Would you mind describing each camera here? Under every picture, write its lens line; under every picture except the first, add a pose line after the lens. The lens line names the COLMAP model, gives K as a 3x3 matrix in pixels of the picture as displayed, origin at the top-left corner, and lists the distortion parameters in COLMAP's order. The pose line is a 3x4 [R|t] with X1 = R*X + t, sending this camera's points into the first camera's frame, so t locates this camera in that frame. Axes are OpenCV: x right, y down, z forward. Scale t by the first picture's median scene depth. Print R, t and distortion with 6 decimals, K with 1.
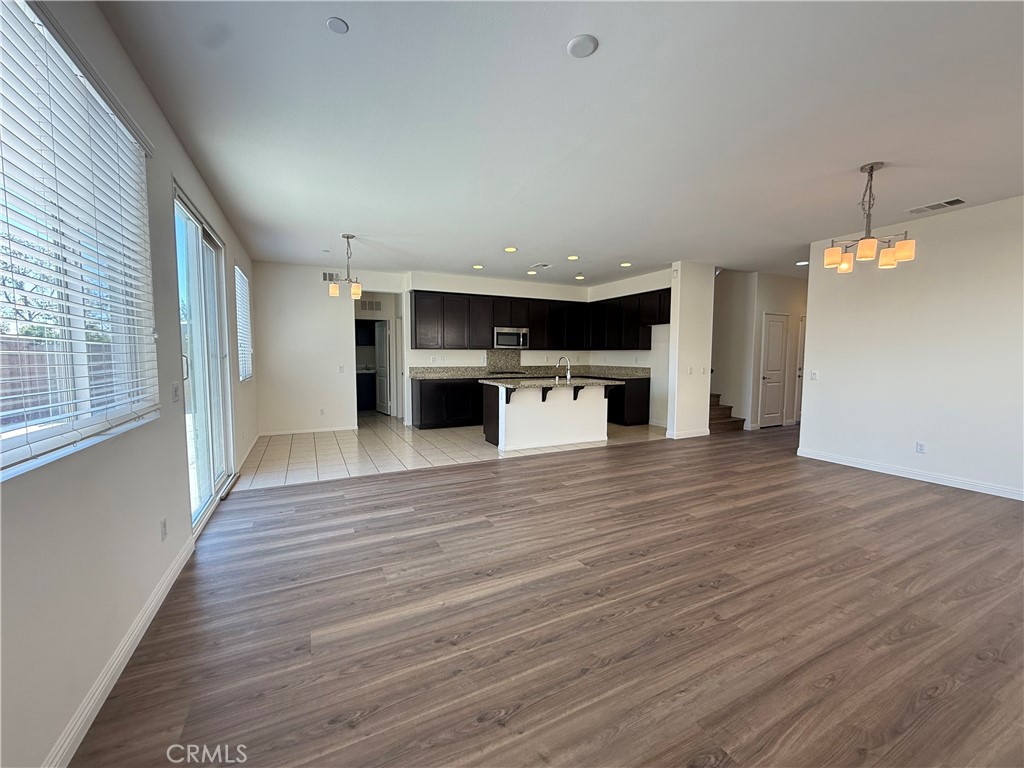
lens RADIAL K [[409.1, 0, 516.2], [0, 409.1, 383.9], [0, 0, 1]] dist [0.022951, 0.000111]
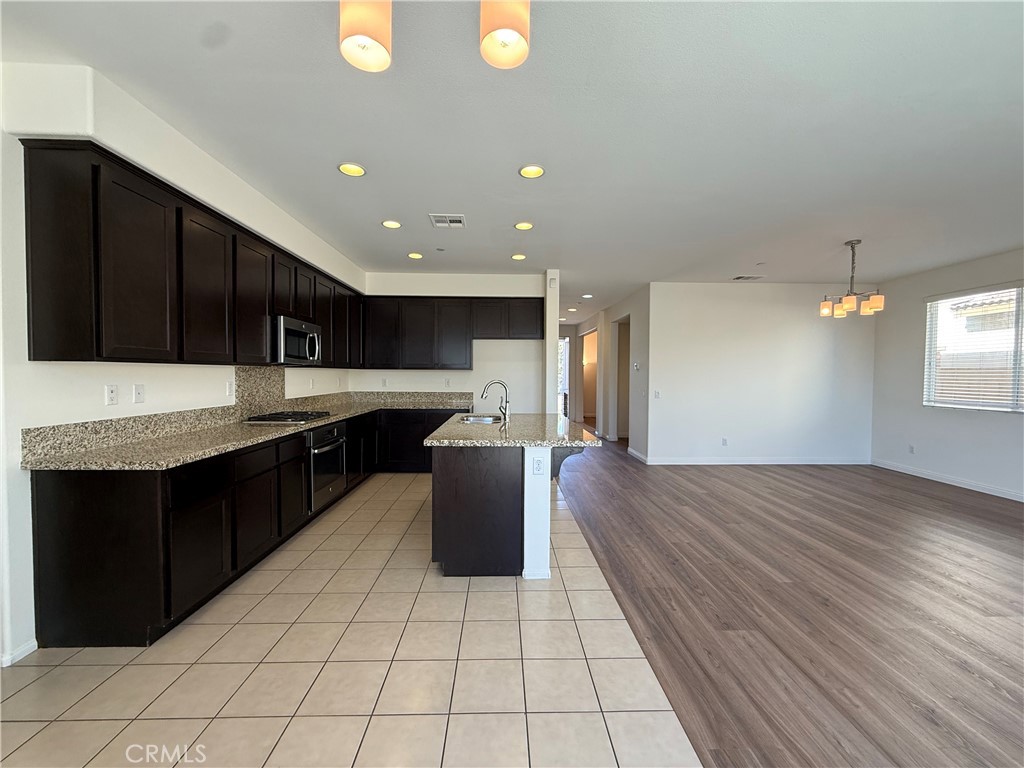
lens RADIAL K [[404.7, 0, 508.8], [0, 404.7, 383.7], [0, 0, 1]] dist [-0.000552, 0.000250]
pose [[0.436926, -0.022712, 0.899211, -0.431512], [0.060579, 0.998154, -0.004225, -0.061085], [-0.897455, 0.056319, 0.437495, 0.741122]]
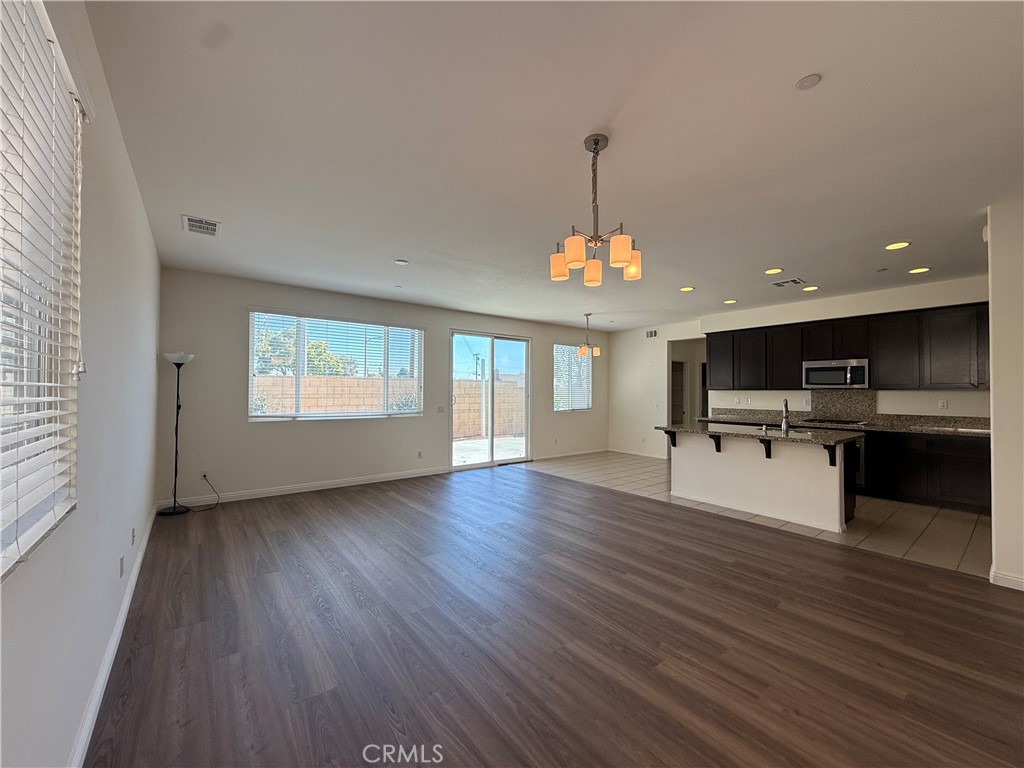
lens RADIAL K [[404.7, 0, 508.8], [0, 404.7, 383.7], [0, 0, 1]] dist [-0.000552, 0.000250]
pose [[0.187305, -0.021520, -0.982066, 0.763685], [-0.076847, 0.996375, -0.036491, -0.030973], [0.979291, 0.082304, 0.184973, 0.383945]]
